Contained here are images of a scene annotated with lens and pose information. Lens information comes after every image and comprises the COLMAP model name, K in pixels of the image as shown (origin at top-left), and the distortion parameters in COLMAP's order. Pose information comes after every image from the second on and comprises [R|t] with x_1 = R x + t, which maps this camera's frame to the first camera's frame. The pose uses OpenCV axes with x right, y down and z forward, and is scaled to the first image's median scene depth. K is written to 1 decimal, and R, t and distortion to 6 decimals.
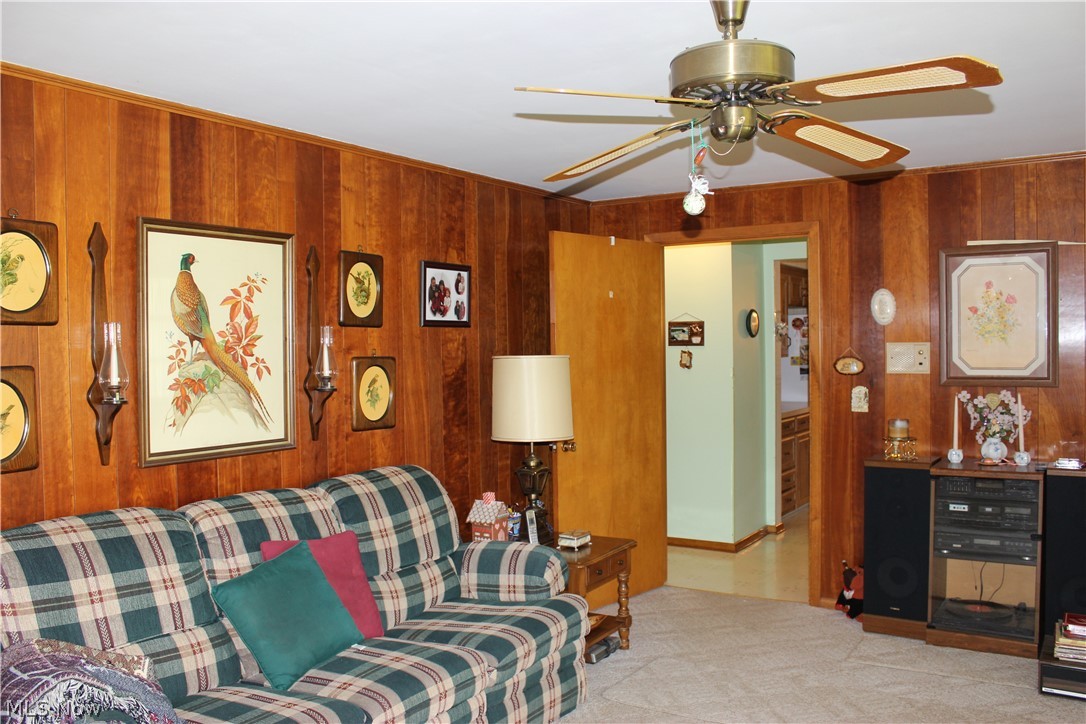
lens RADIAL K [[923.1, 0, 545.8], [0, 923.1, 364.9], [0, 0, 1]] dist [-0.152611, 0.137607]
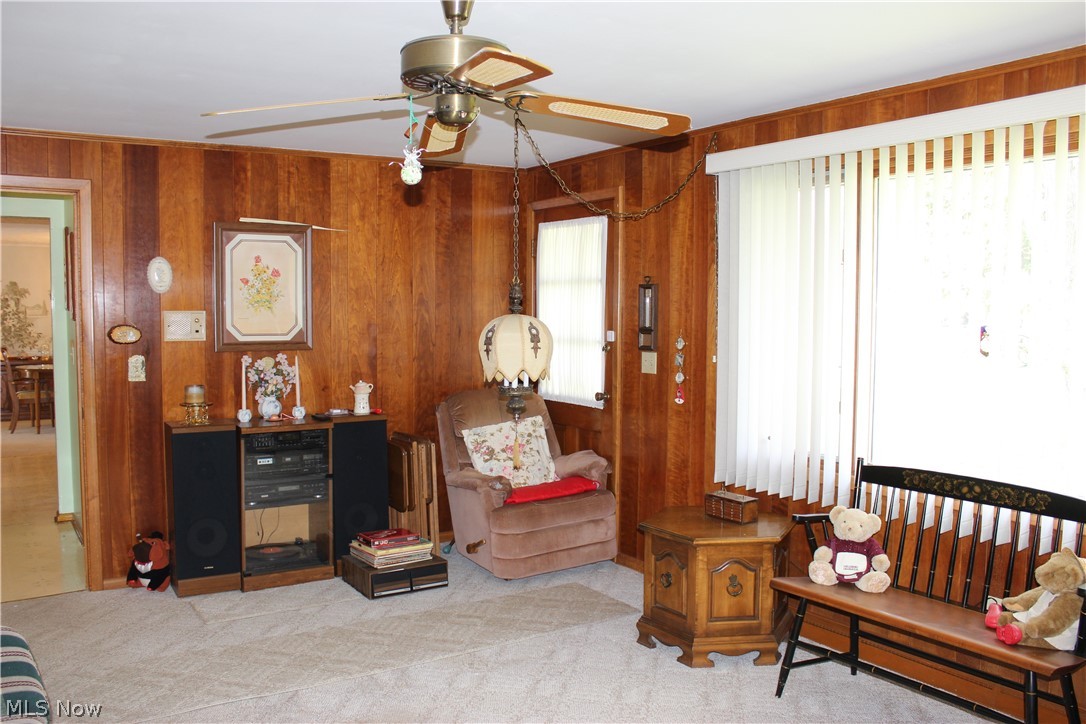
lens RADIAL K [[923.1, 0, 544.1], [0, 923.1, 356.9], [0, 0, 1]] dist [-0.152611, 0.137607]
pose [[0.409681, -0.035717, 0.911530, -0.378822], [0.011958, 0.999358, 0.033784, -0.002301], [-0.912151, -0.002941, 0.409844, 0.212767]]
